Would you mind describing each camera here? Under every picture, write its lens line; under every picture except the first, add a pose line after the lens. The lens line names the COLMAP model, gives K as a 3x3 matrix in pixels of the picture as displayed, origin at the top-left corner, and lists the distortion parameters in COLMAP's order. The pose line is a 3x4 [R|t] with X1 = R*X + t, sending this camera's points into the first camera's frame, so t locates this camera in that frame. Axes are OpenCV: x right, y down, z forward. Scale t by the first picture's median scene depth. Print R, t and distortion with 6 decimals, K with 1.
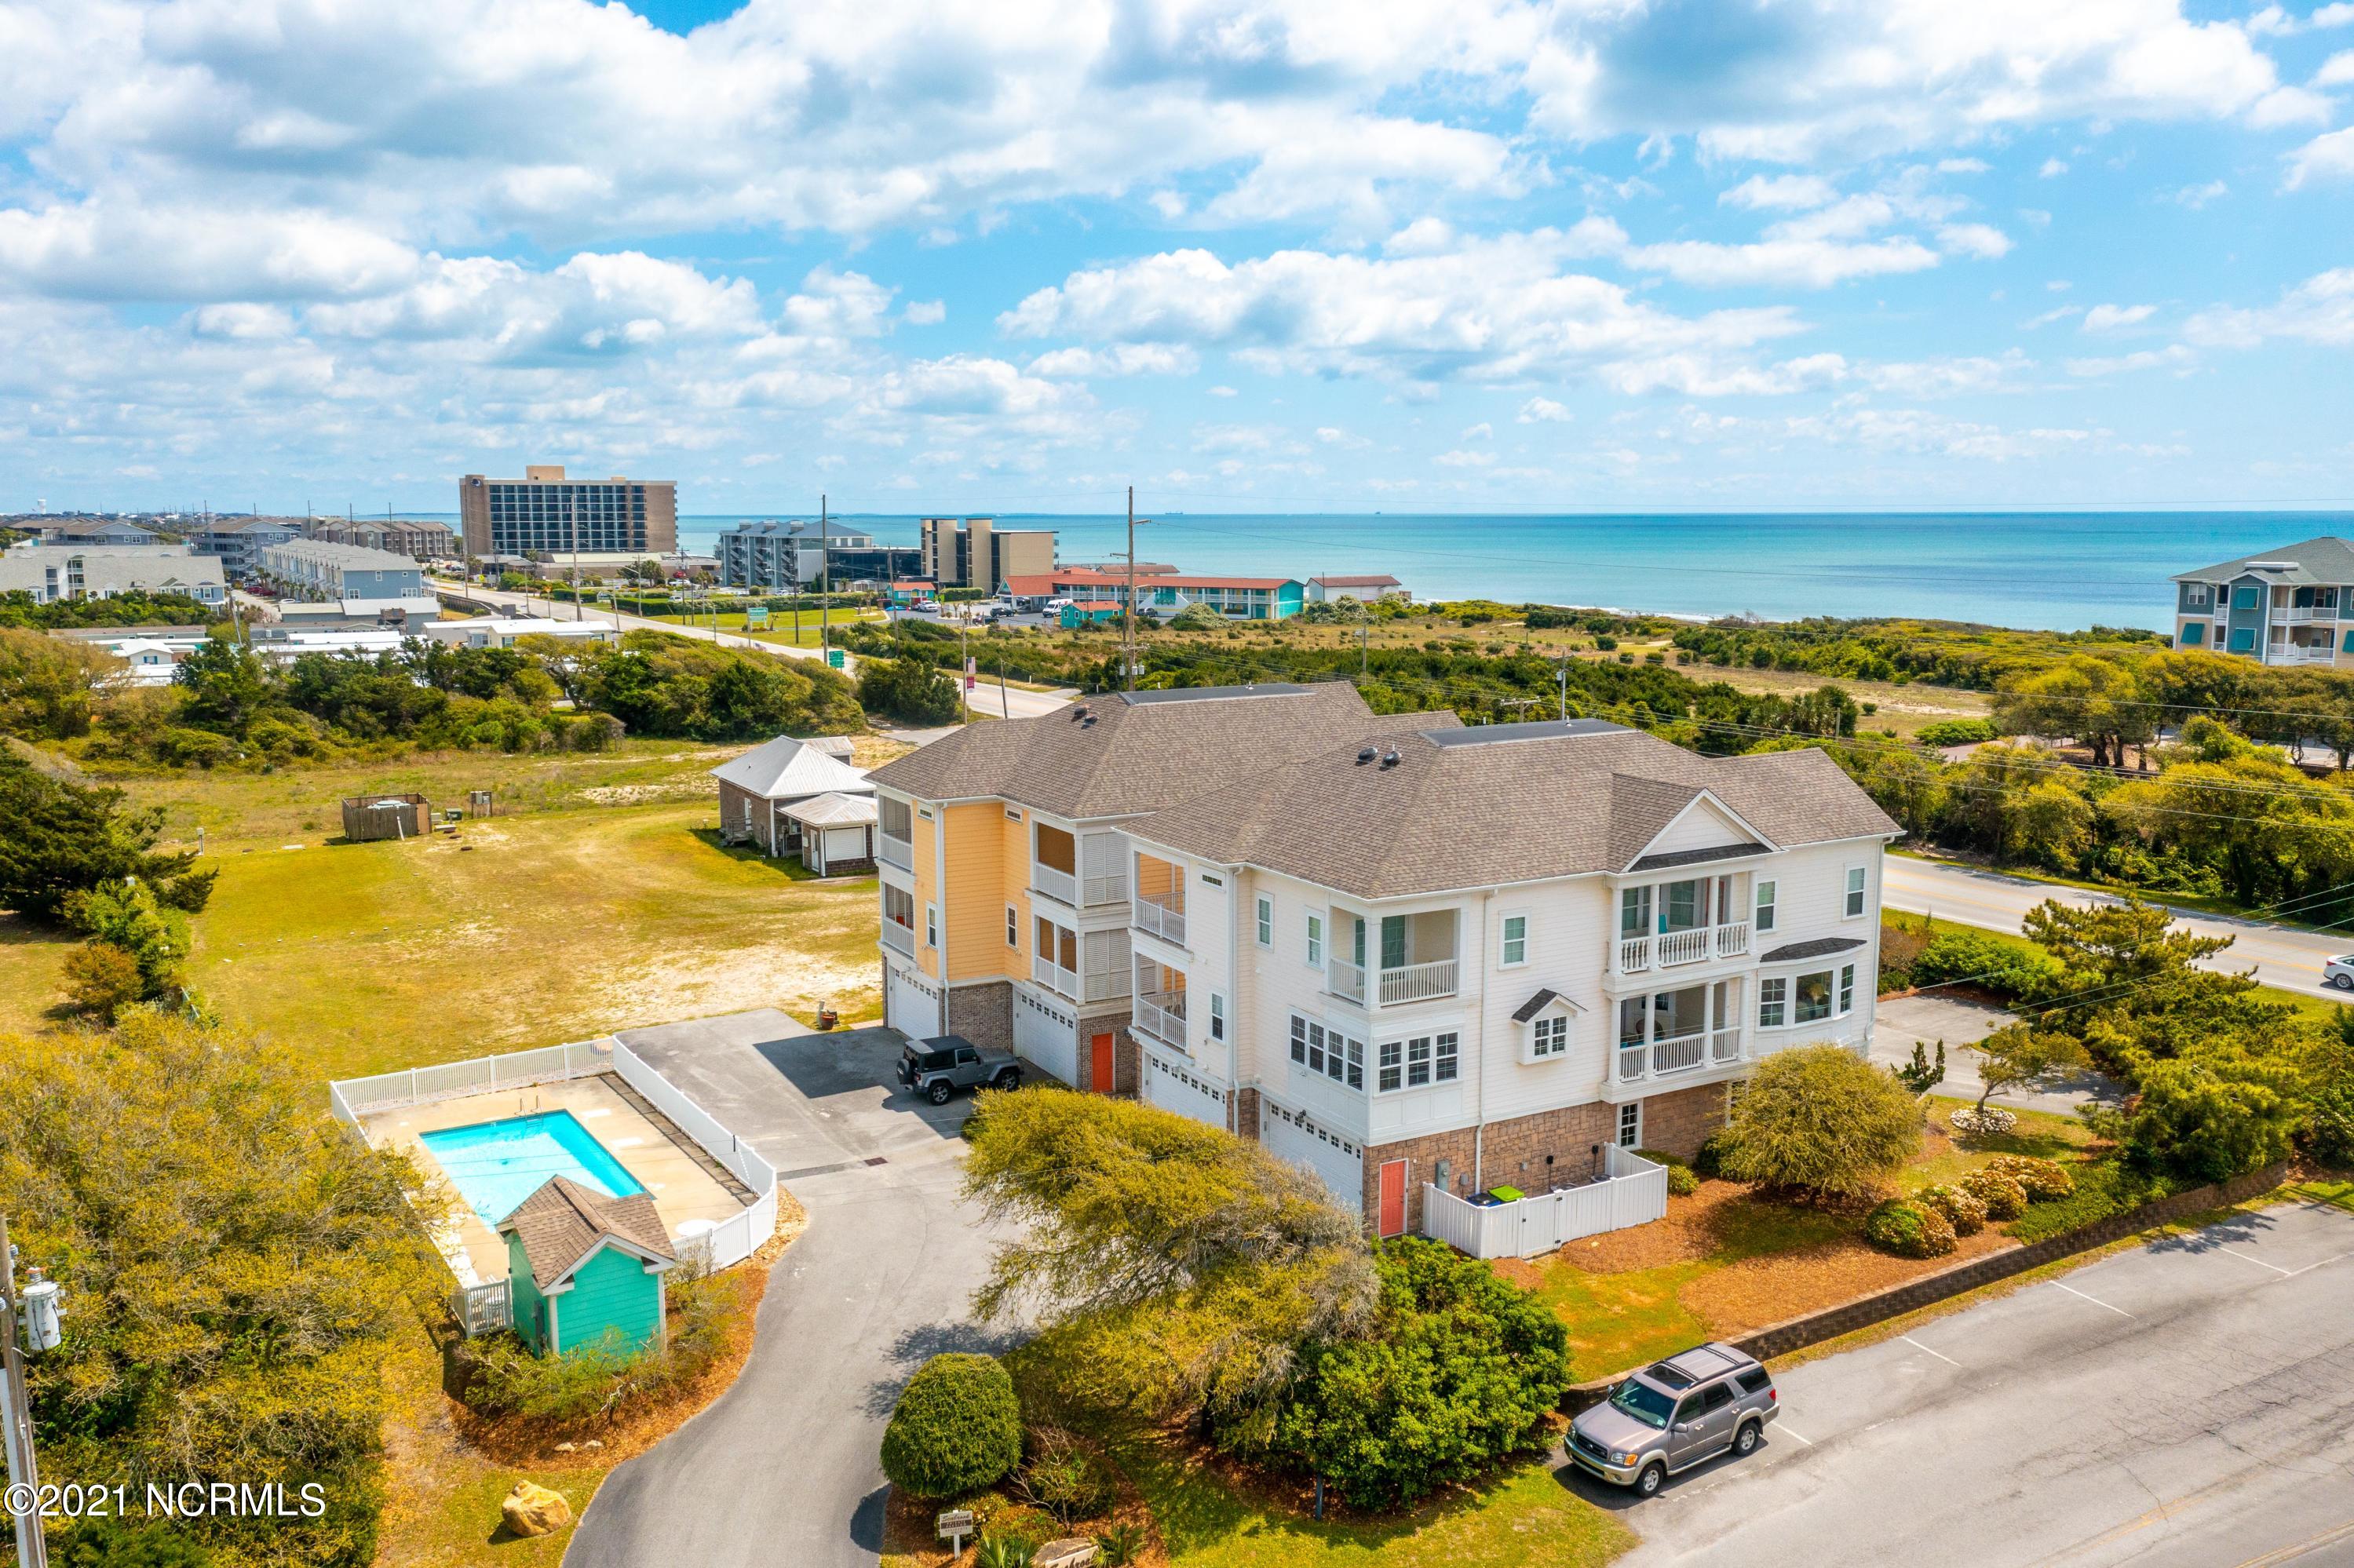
lens RADIAL K [[1832.8, 0, 1197.6], [0, 1832.8, 930.6], [0, 0, 1]] dist [0.004591, -0.010975]
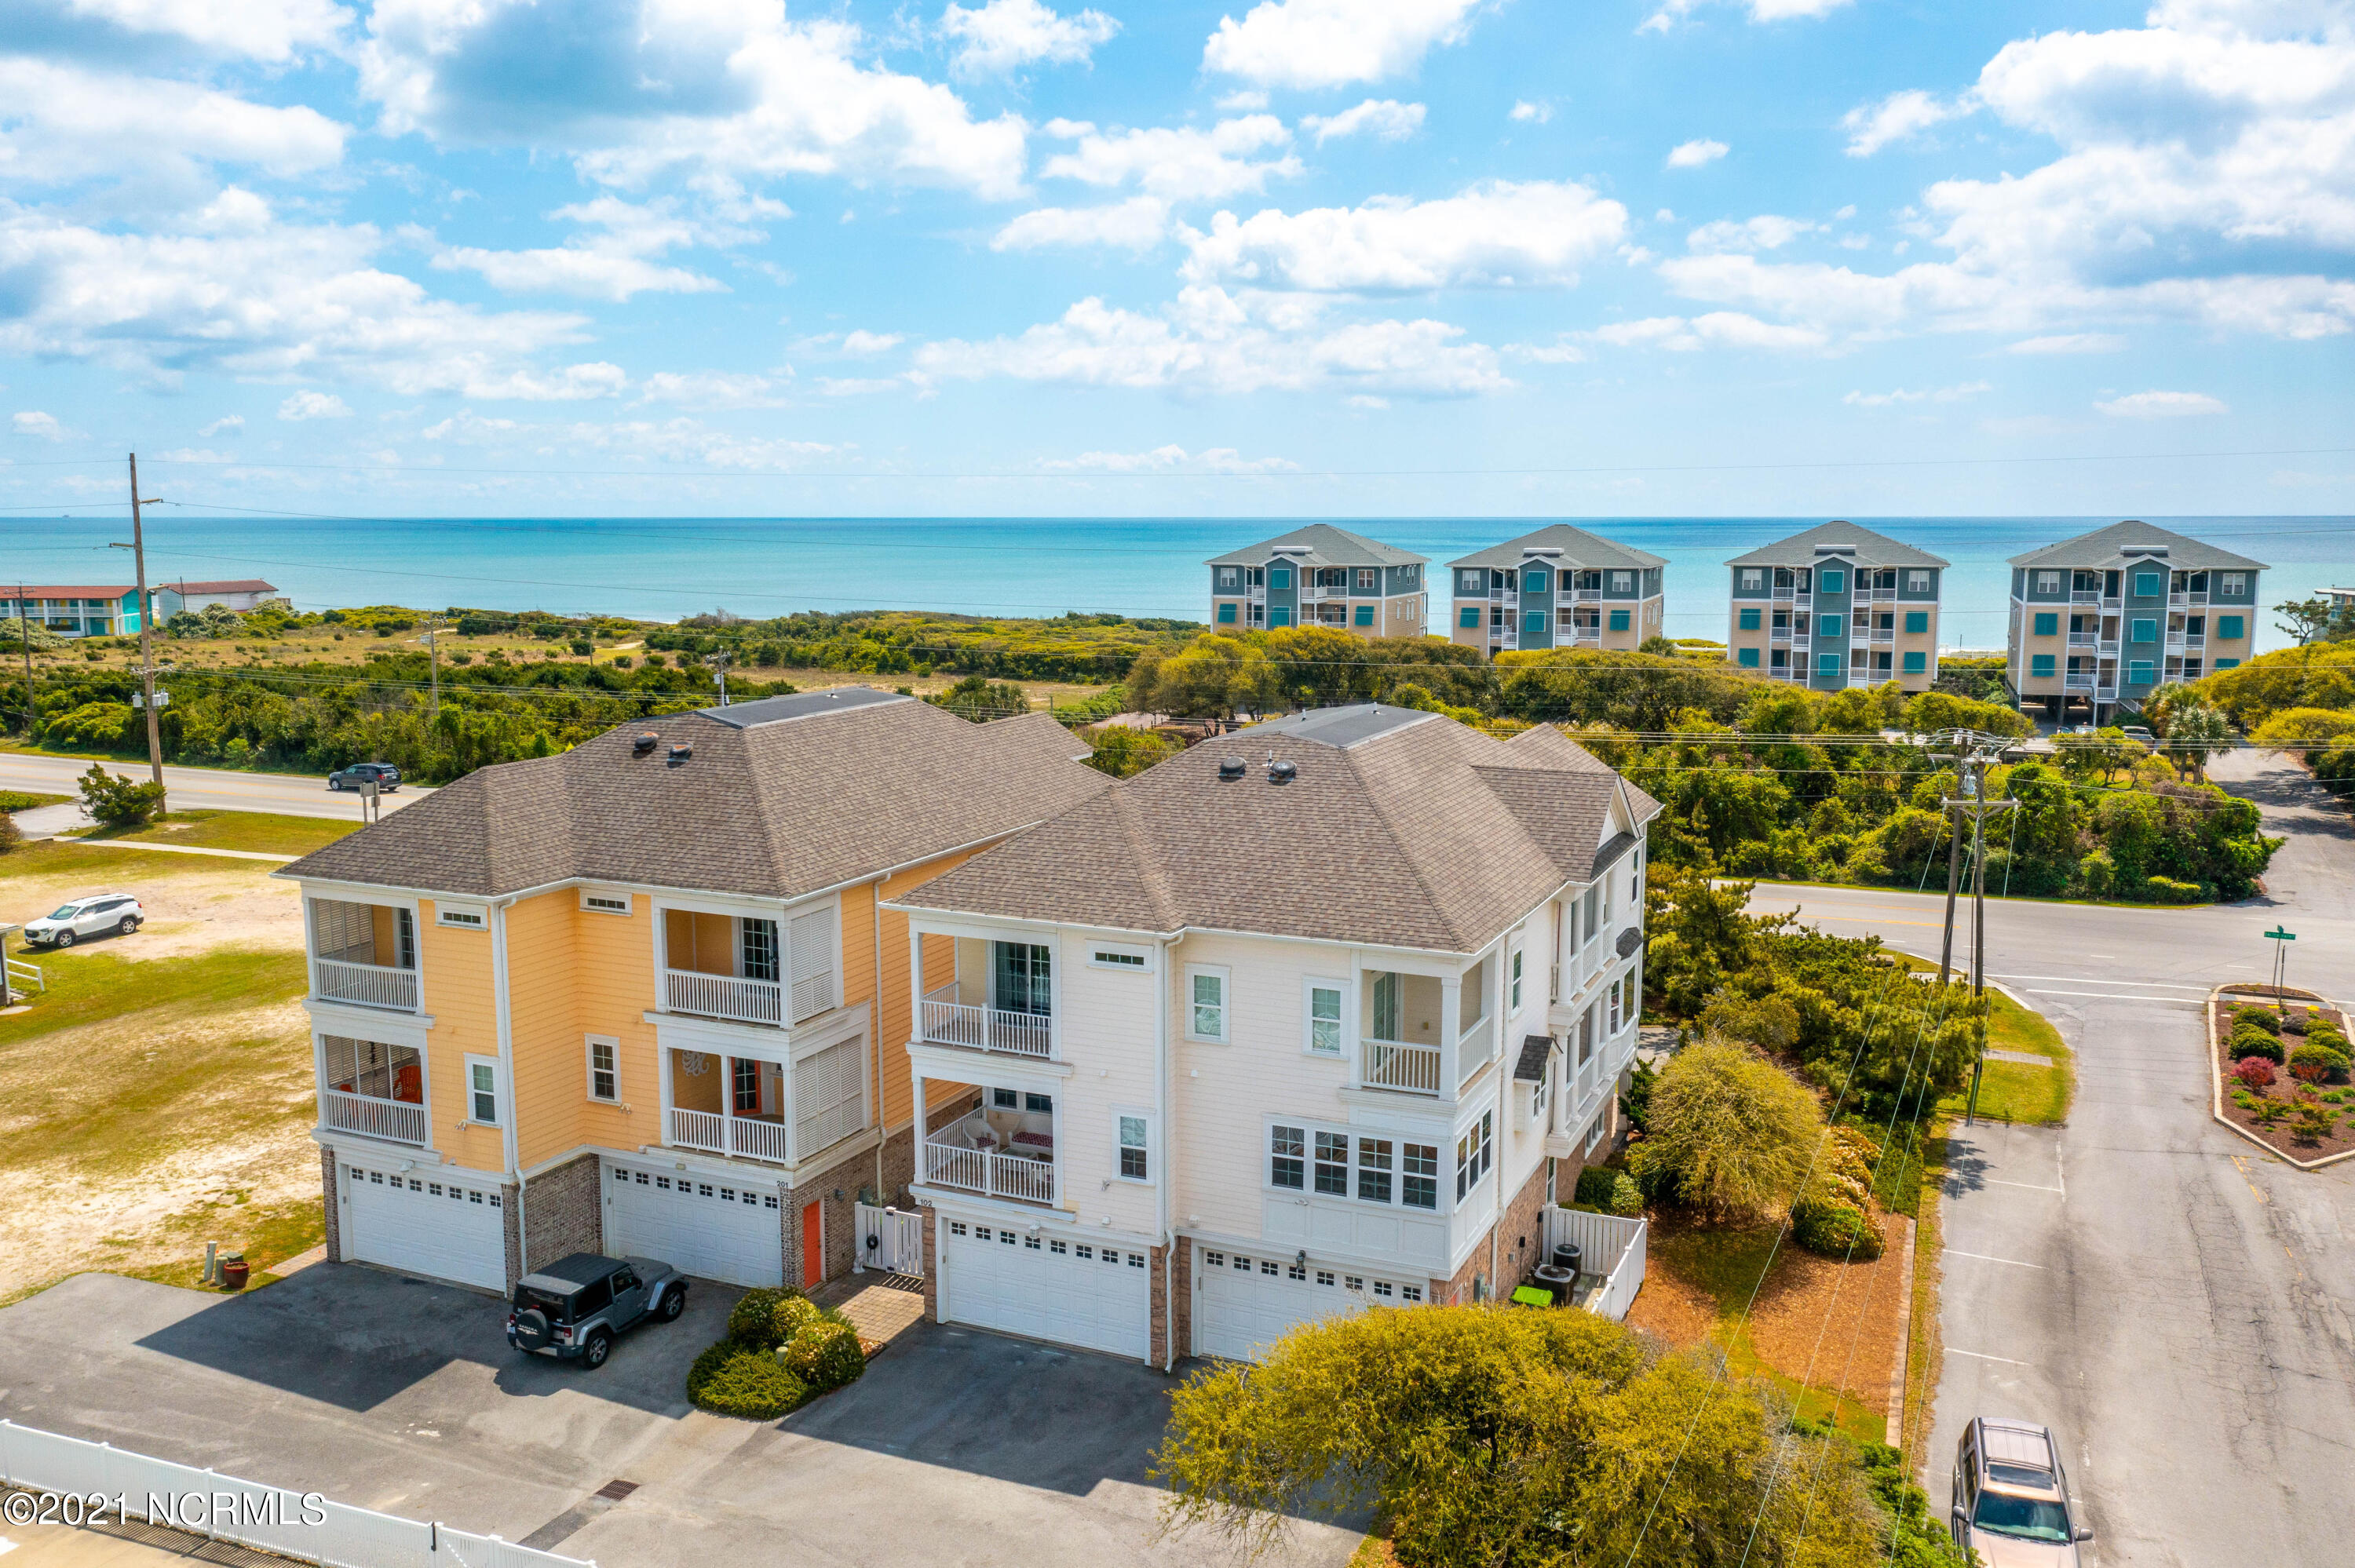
lens RADIAL K [[1852.8, 0, 1177.5], [0, 1852.8, 784.0], [0, 0, 1]] dist [-0.013362, 0.002153]
pose [[0.804130, -0.081012, 0.588907, -0.104699], [0.128798, 0.990881, -0.039559, -0.016840], [-0.580332, 0.107661, 0.807232, 0.105943]]
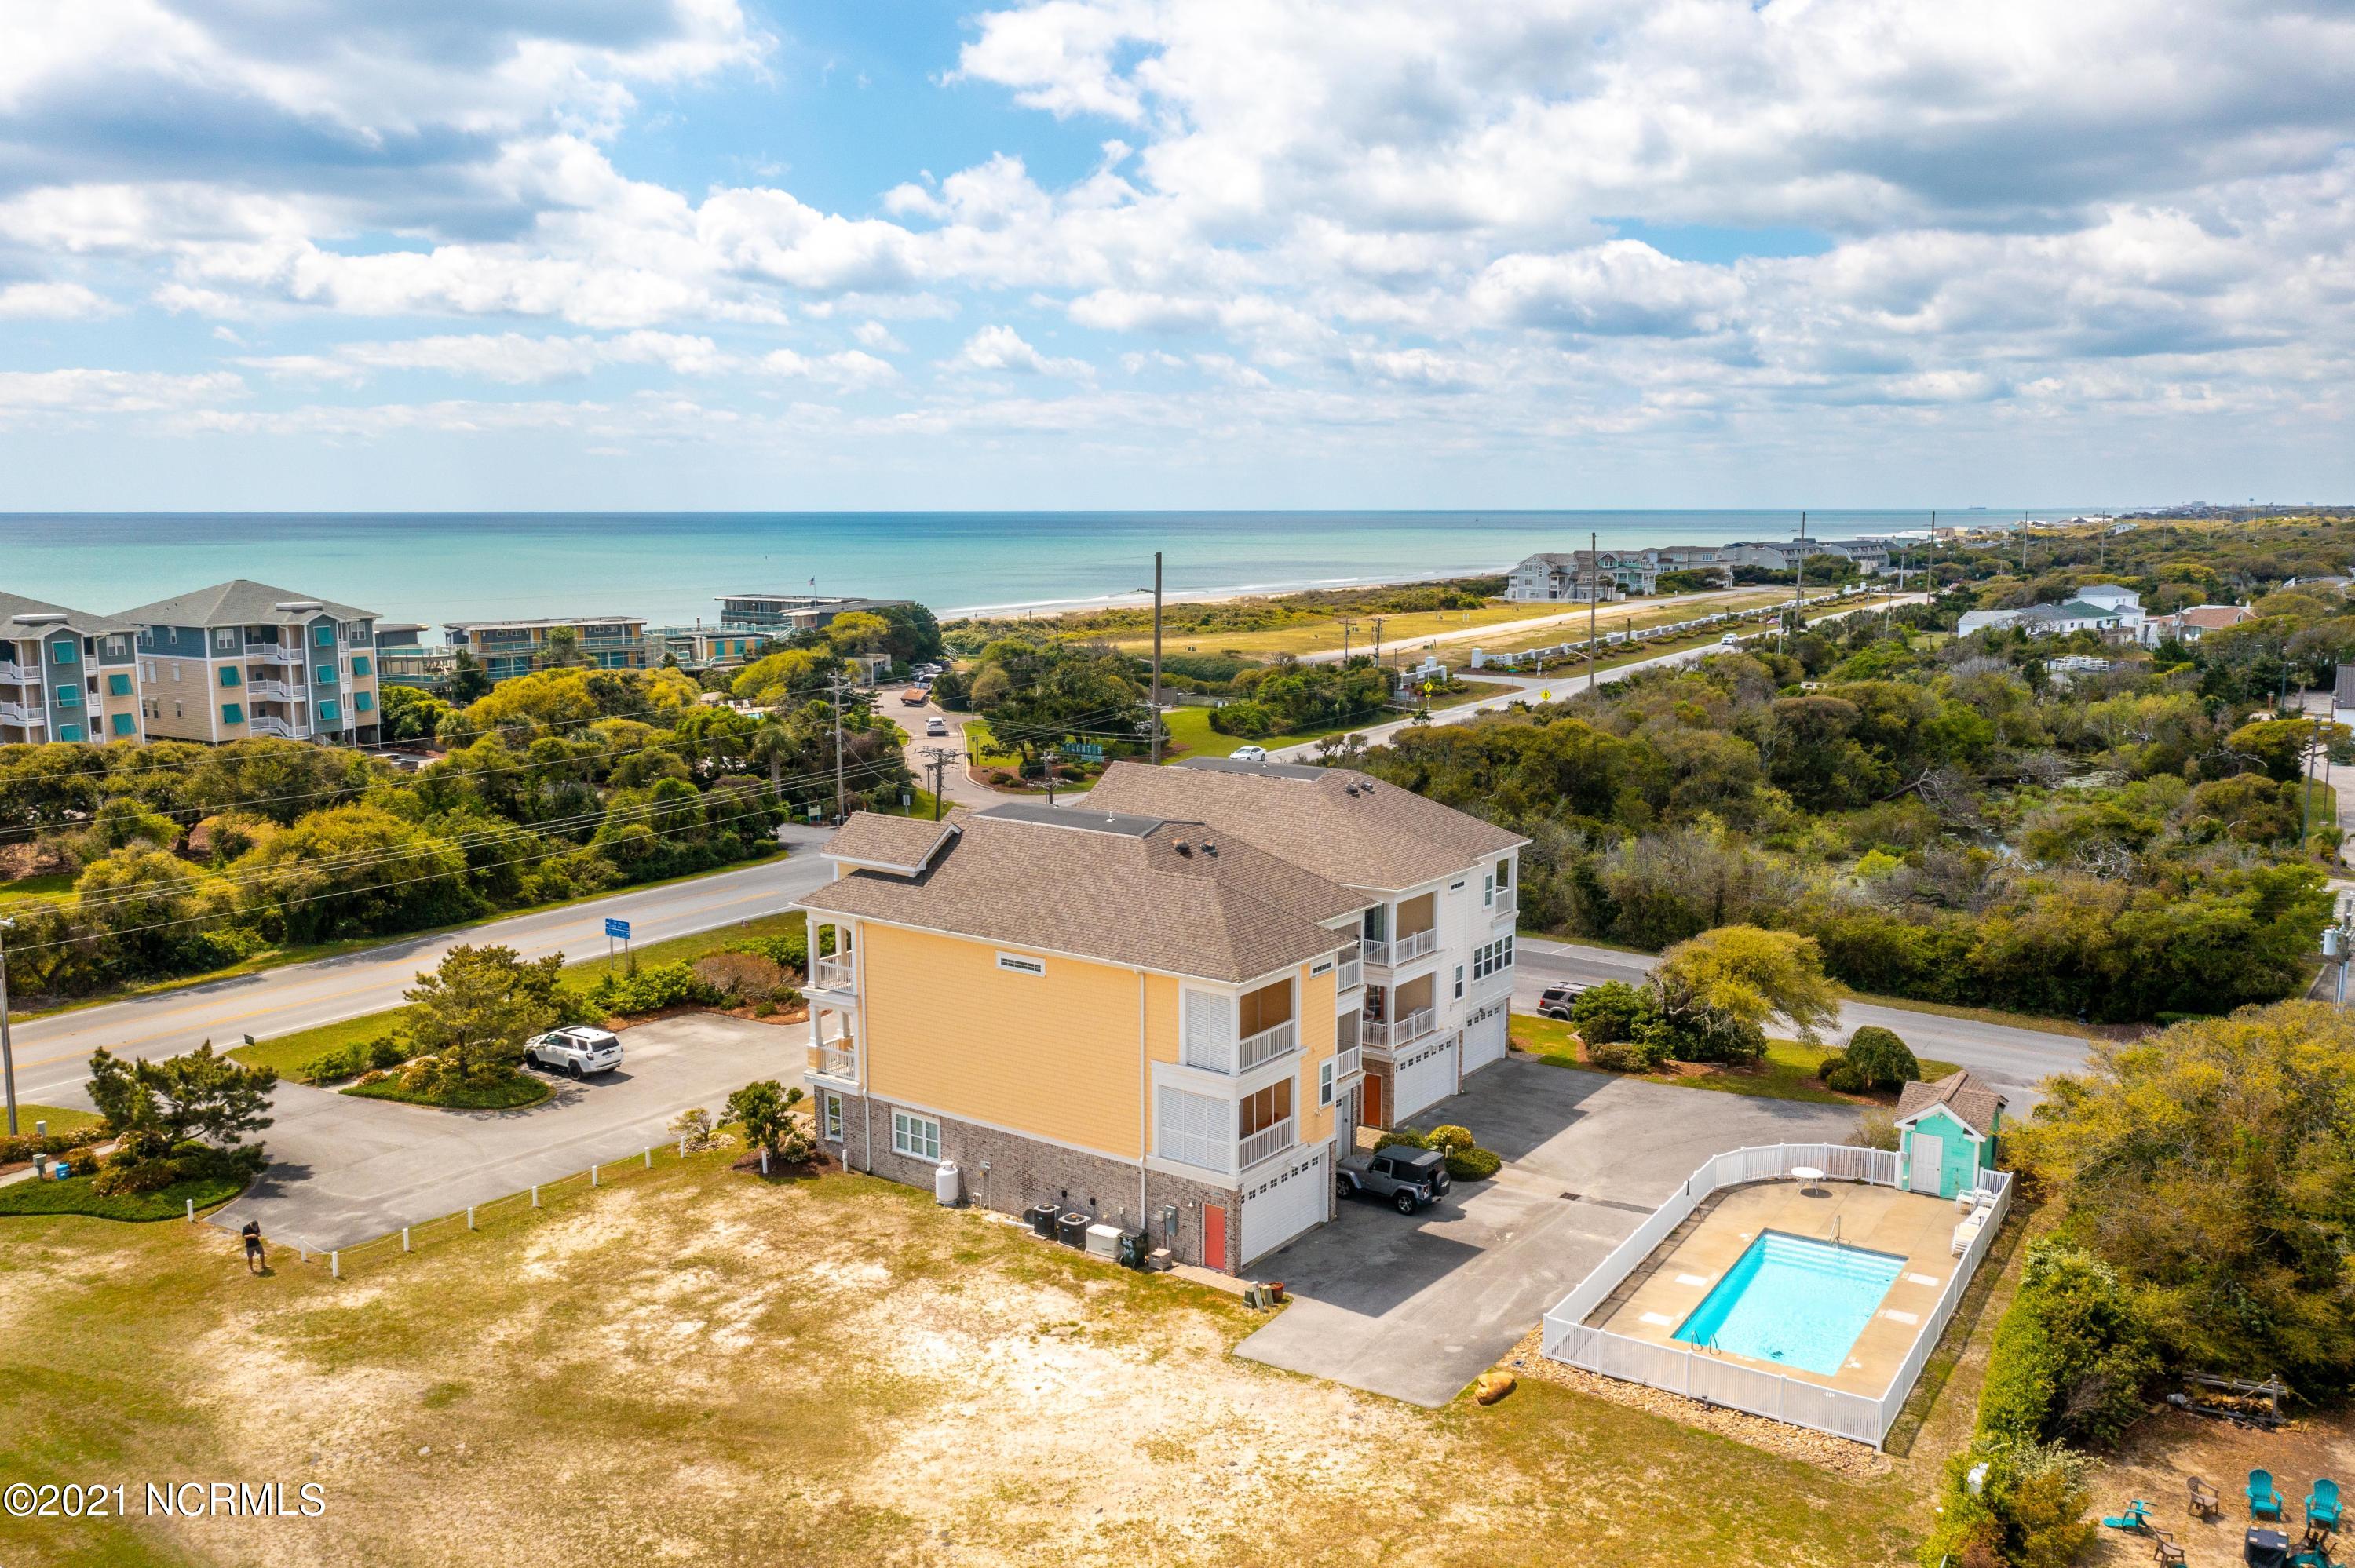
lens RADIAL K [[1852.8, 0, 1177.5], [0, 1852.8, 784.0], [0, 0, 1]] dist [-0.013362, 0.002153]
pose [[-0.420186, -0.126257, 0.898612, -0.310872], [0.200154, 0.952989, 0.227488, -0.124777], [-0.885089, 0.275448, -0.375162, 0.453420]]
